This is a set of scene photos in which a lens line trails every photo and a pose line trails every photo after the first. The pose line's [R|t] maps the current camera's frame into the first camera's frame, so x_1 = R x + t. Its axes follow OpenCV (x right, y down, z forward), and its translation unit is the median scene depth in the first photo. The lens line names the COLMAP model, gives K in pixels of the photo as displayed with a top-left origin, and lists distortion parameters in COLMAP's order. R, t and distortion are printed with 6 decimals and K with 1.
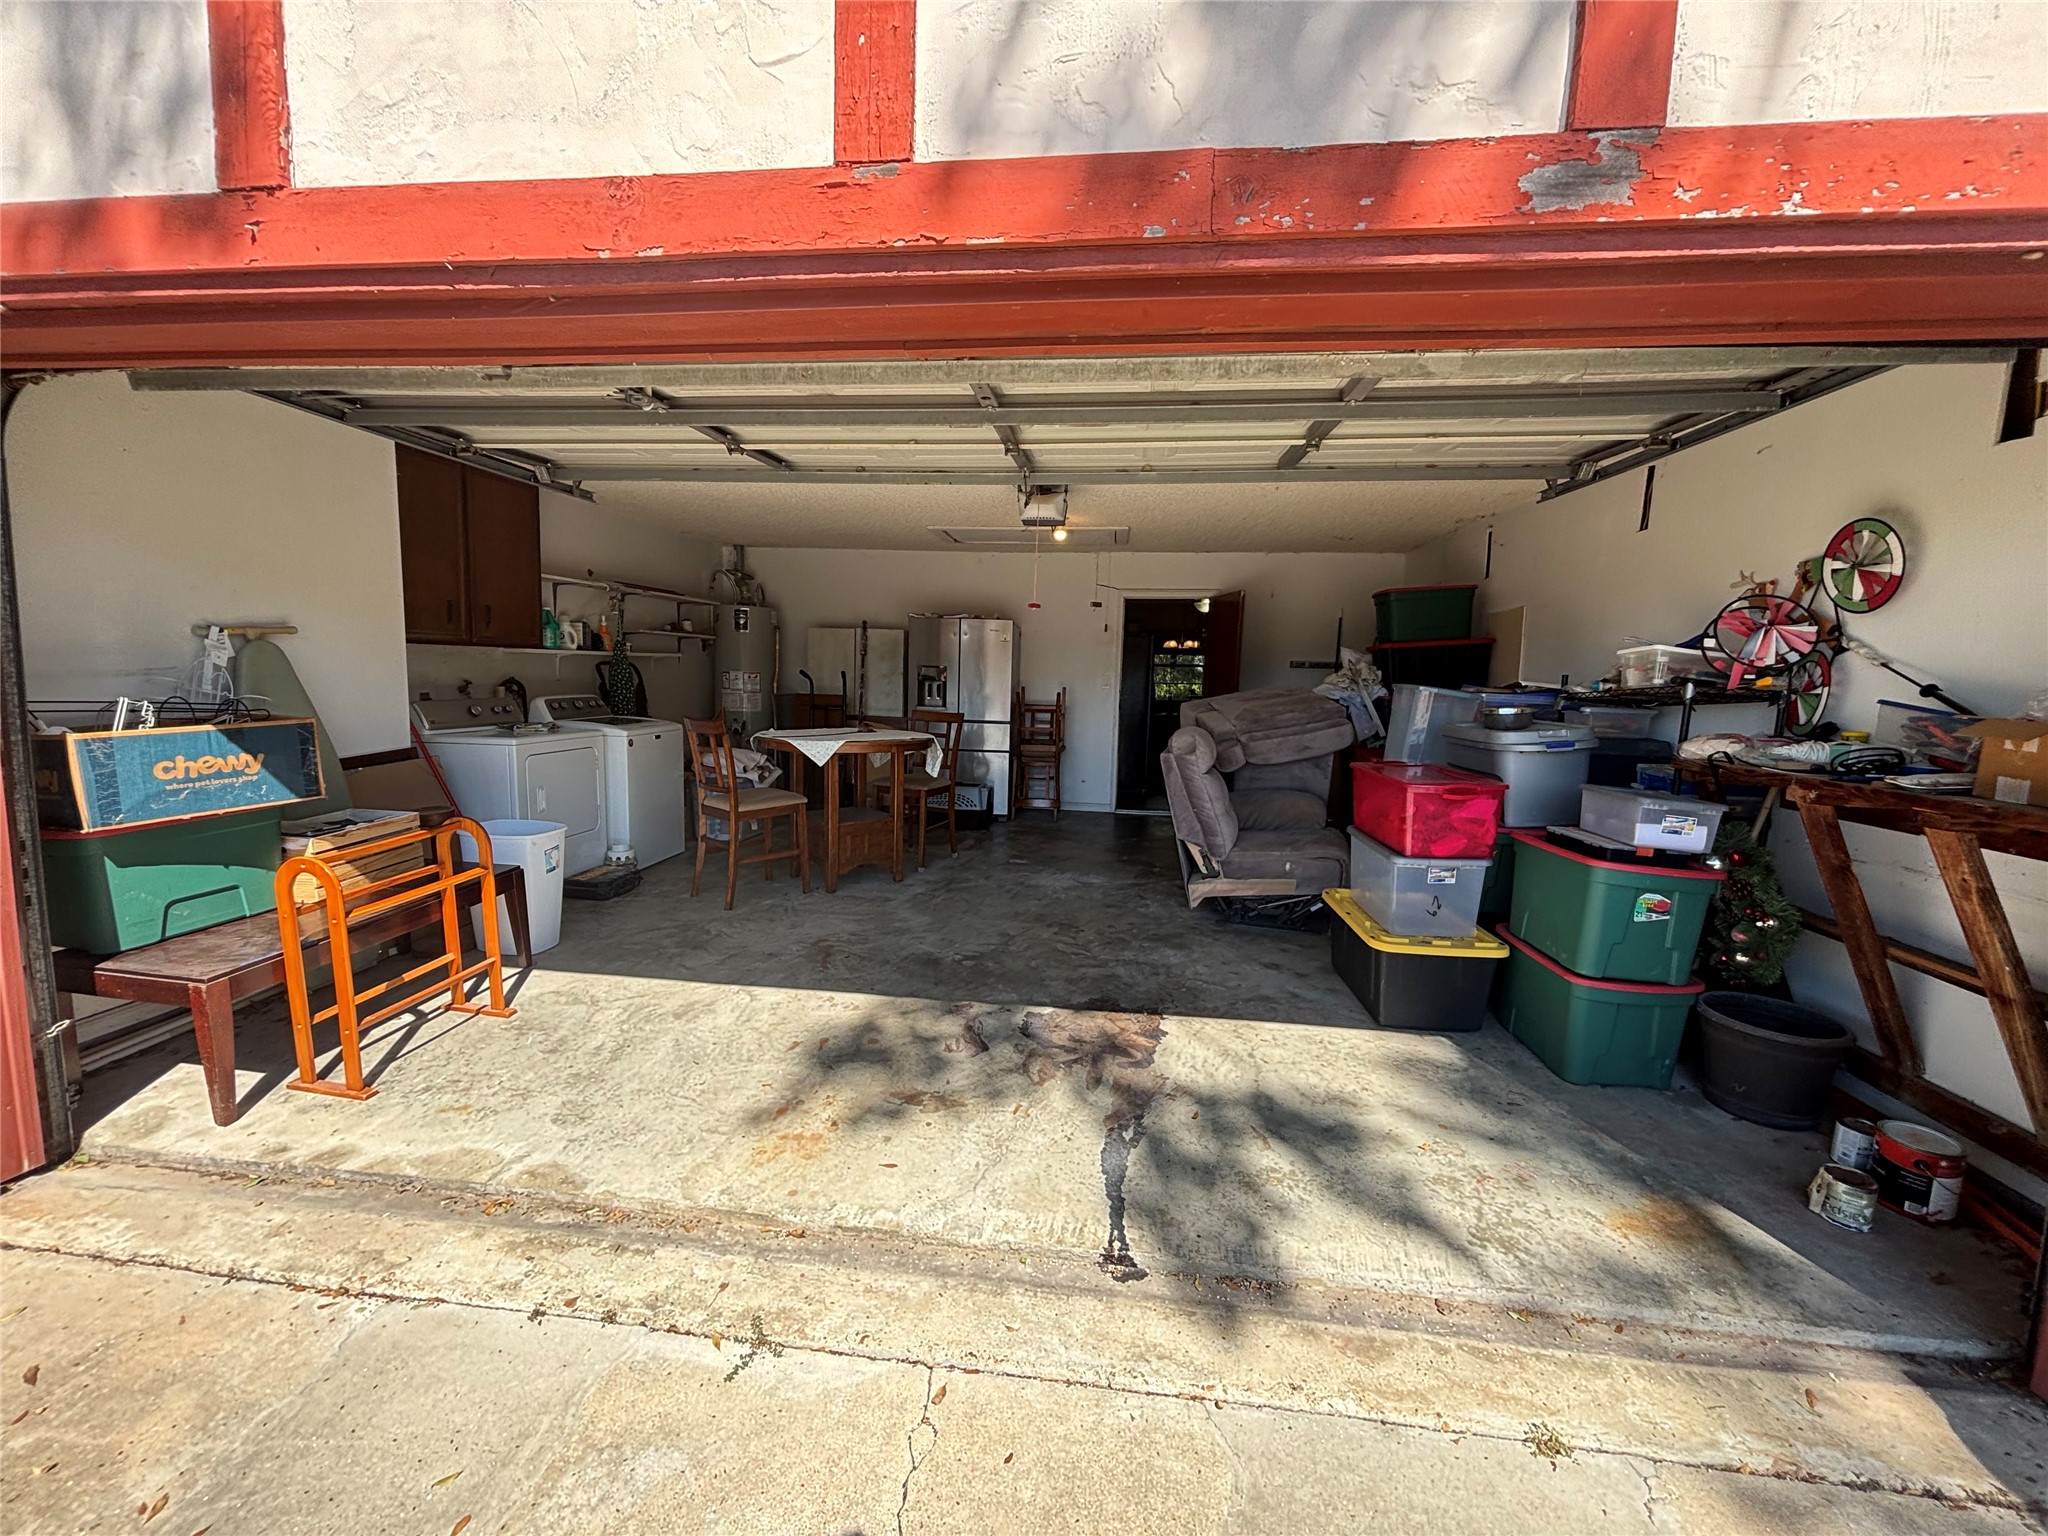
lens RADIAL K [[831.9, 0, 1029.8], [0, 831.9, 768.4], [0, 0, 1]] dist [0.013644, -0.000154]
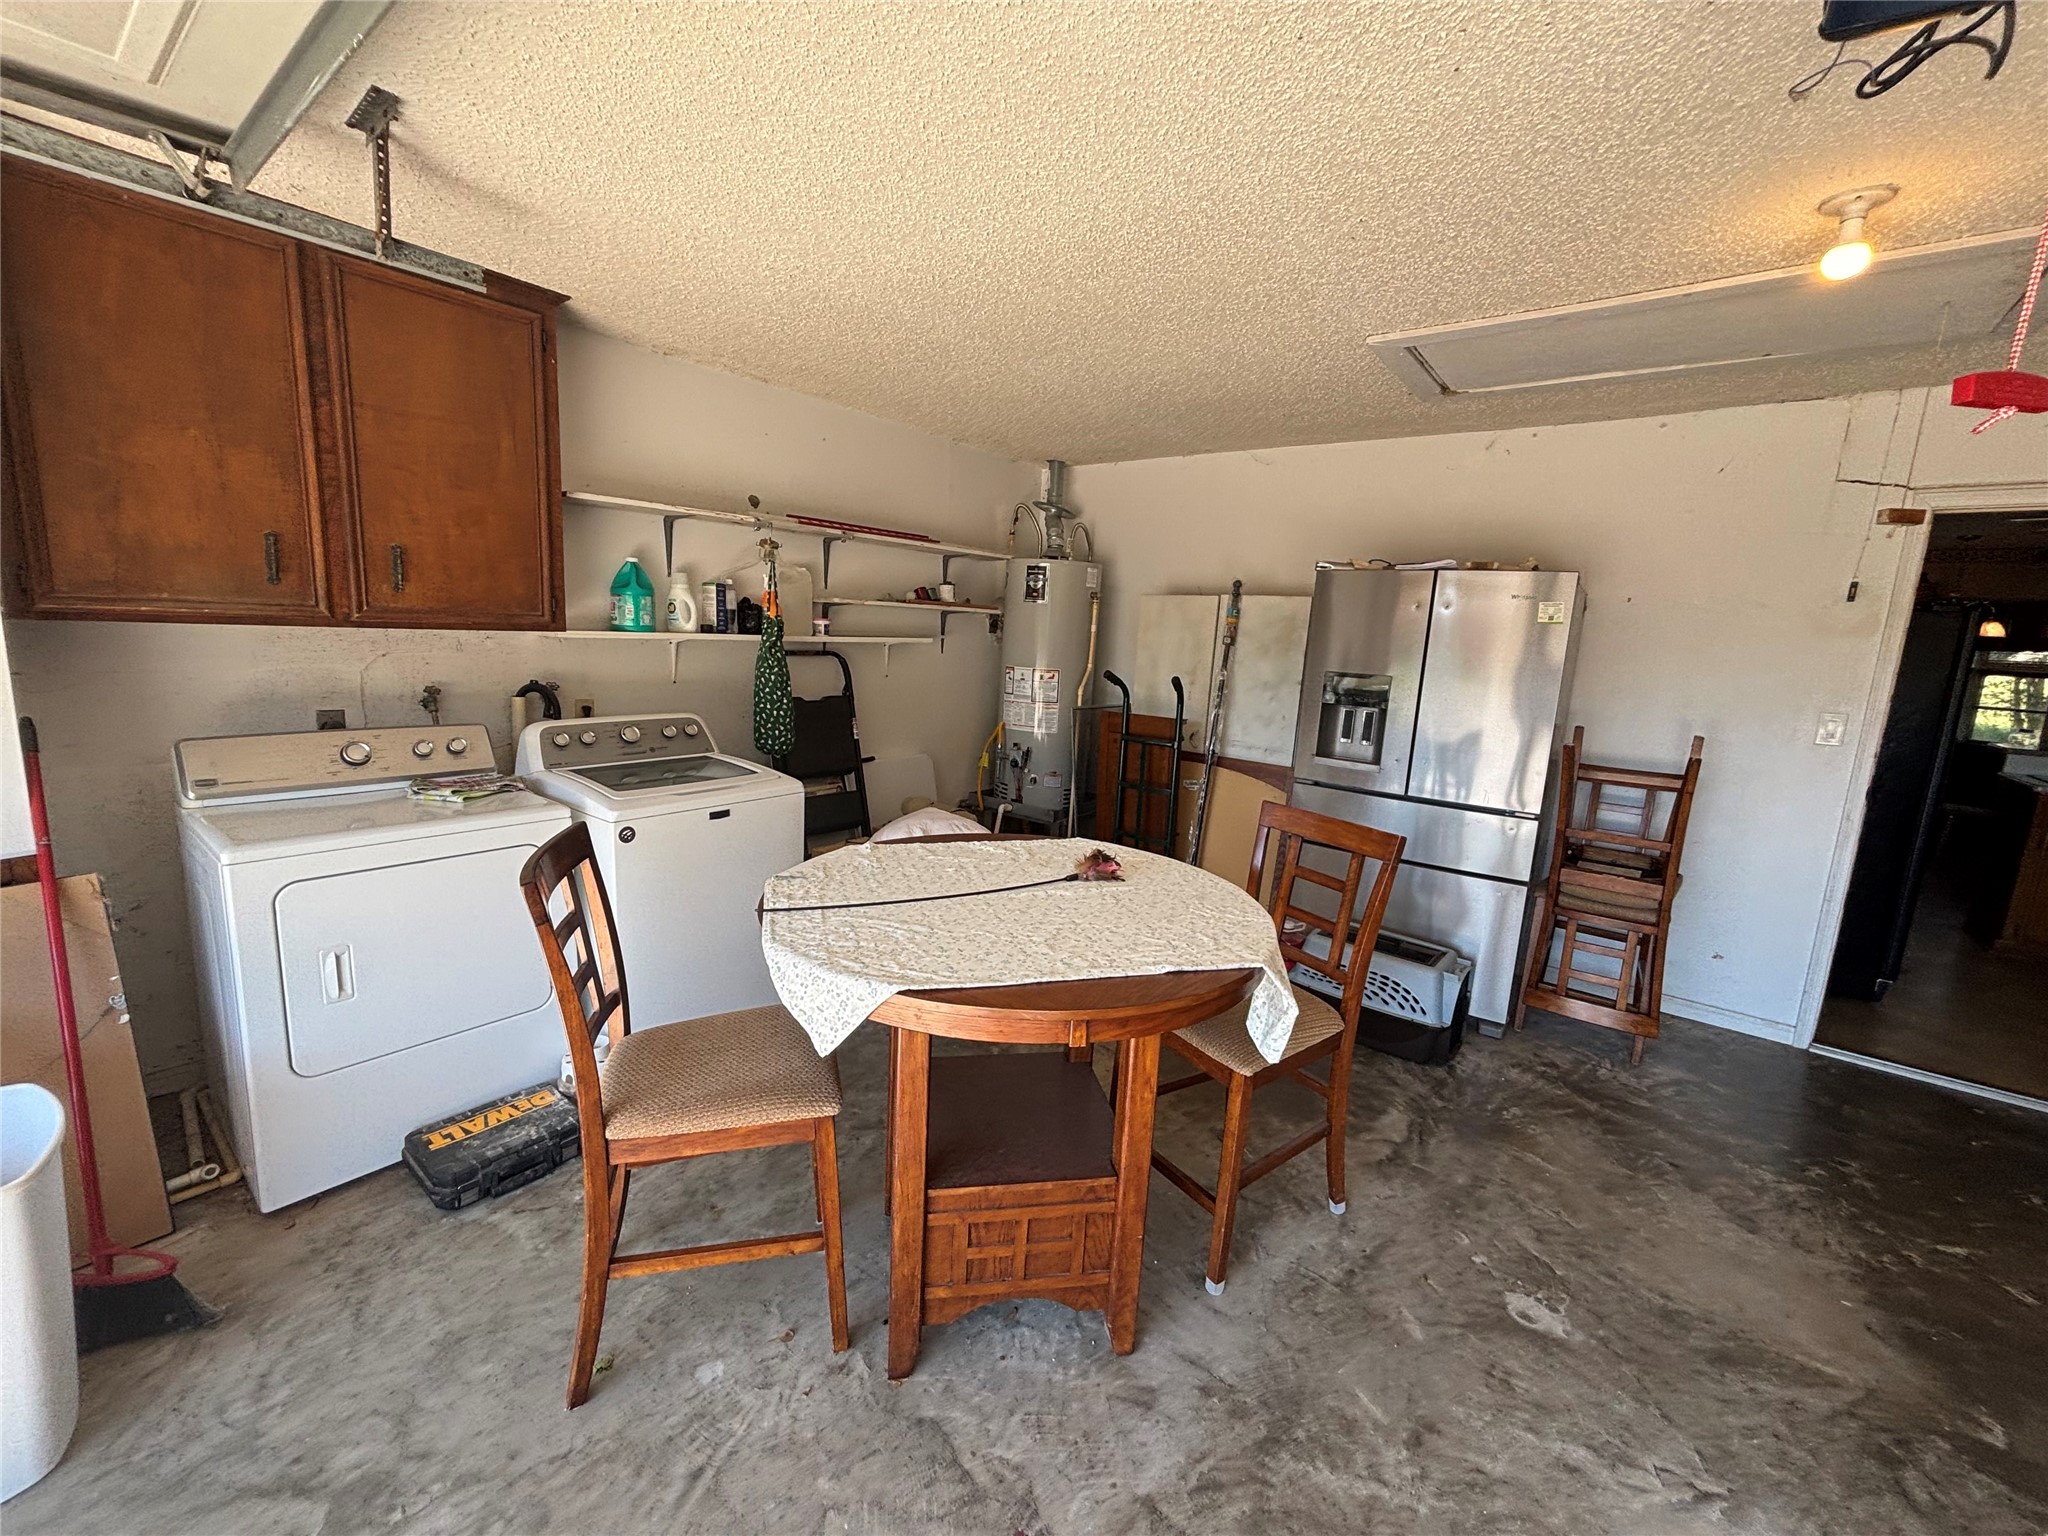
lens RADIAL K [[831.9, 0, 1012.1], [0, 831.9, 783.8], [0, 0, 1]] dist [0.013644, -0.000154]
pose [[0.849932, 0.109796, -0.515325, -0.033002], [-0.085431, 0.993822, 0.070843, -0.075241], [0.519920, -0.016187, 0.854062, 0.477471]]
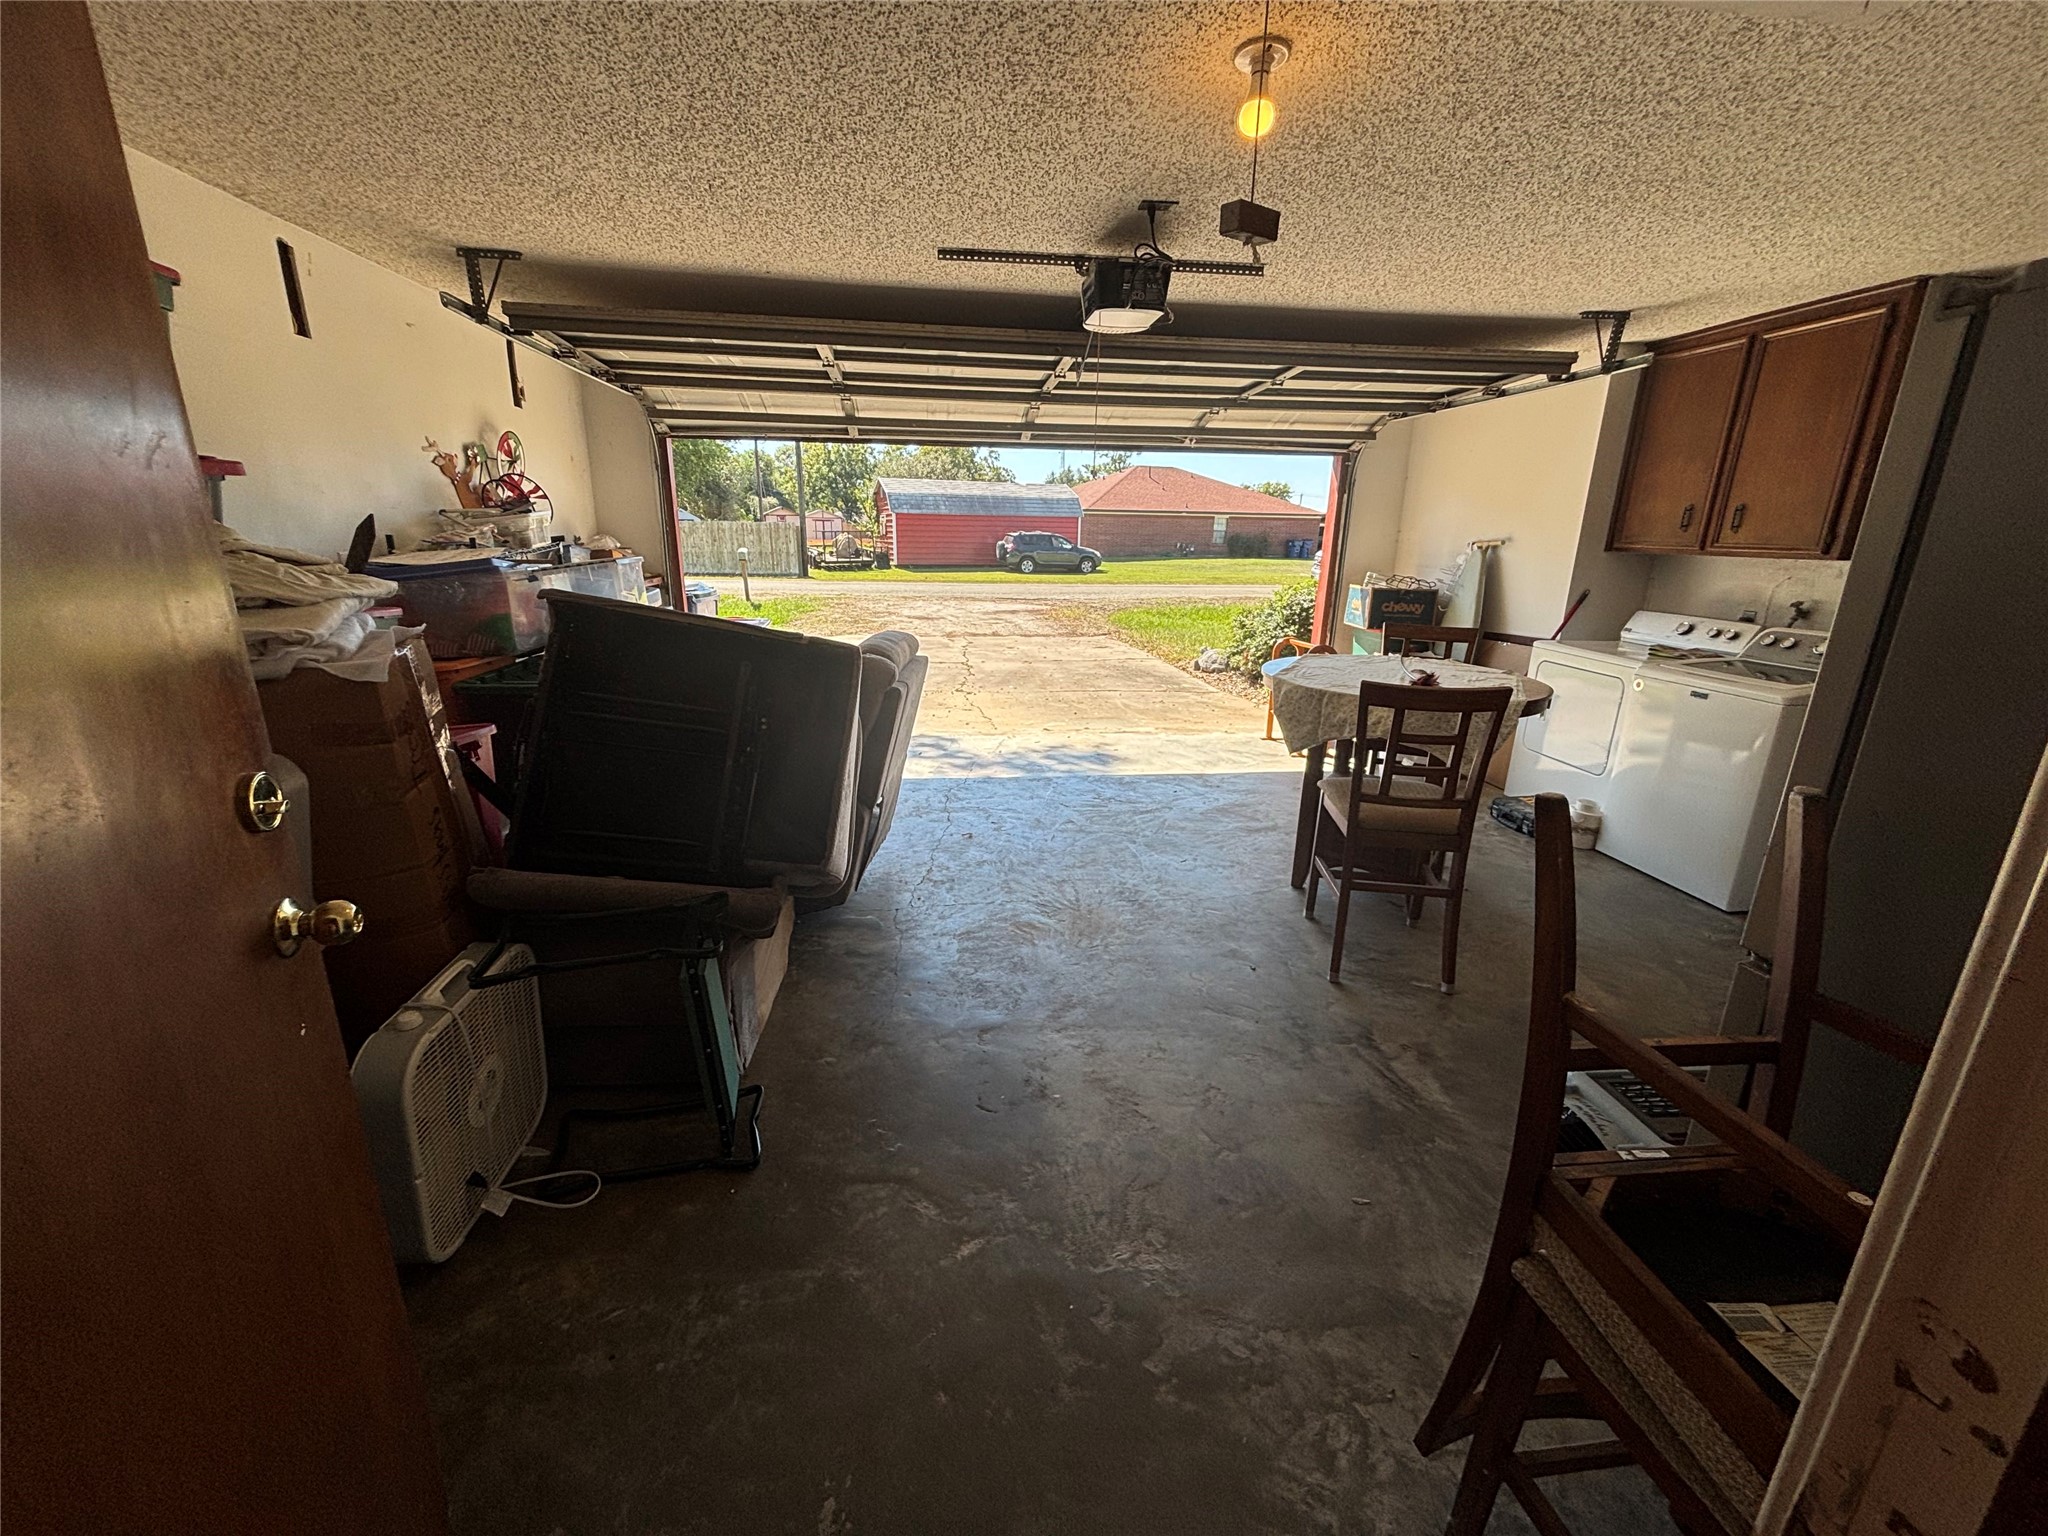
lens RADIAL K [[831.9, 0, 1023.8], [0, 831.9, 769.3], [0, 0, 1]] dist [0.013644, -0.000154]
pose [[-0.974868, 0.013423, -0.222377, 0.149577], [-0.075004, 0.920136, 0.384349, -0.139105], [0.209776, 0.391369, -0.896005, 1.066081]]
